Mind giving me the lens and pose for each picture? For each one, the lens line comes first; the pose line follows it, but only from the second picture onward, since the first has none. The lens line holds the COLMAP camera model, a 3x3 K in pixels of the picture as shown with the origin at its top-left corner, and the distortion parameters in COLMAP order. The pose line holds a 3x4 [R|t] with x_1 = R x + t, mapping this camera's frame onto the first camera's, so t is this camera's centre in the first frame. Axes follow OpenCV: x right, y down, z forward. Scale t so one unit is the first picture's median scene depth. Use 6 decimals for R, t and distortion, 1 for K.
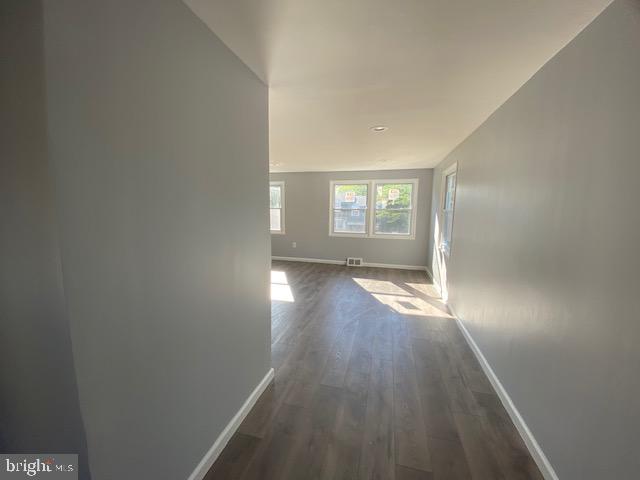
lens RADIAL K [[260.2, 0, 317.2], [0, 260.2, 238.5], [0, 0, 1]] dist [0.019961, -0.020352]
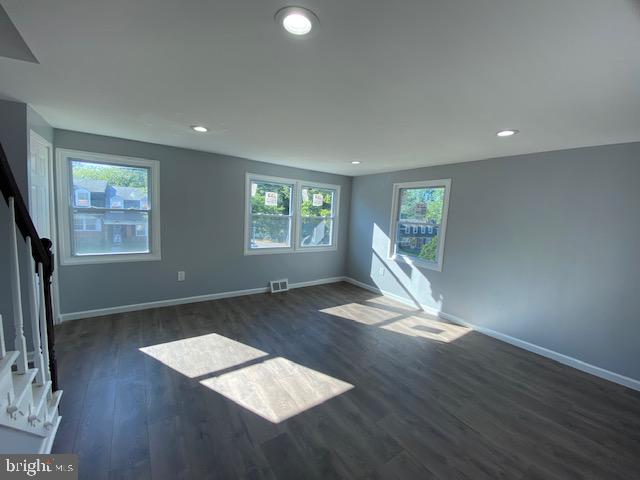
lens RADIAL K [[260.2, 0, 317.2], [0, 260.2, 238.5], [0, 0, 1]] dist [0.019961, -0.020352]
pose [[0.631718, -0.060666, 0.772821, -0.373599], [0.043827, 0.998134, 0.042528, -0.076184], [-0.773958, 0.007004, 0.633198, 0.442219]]
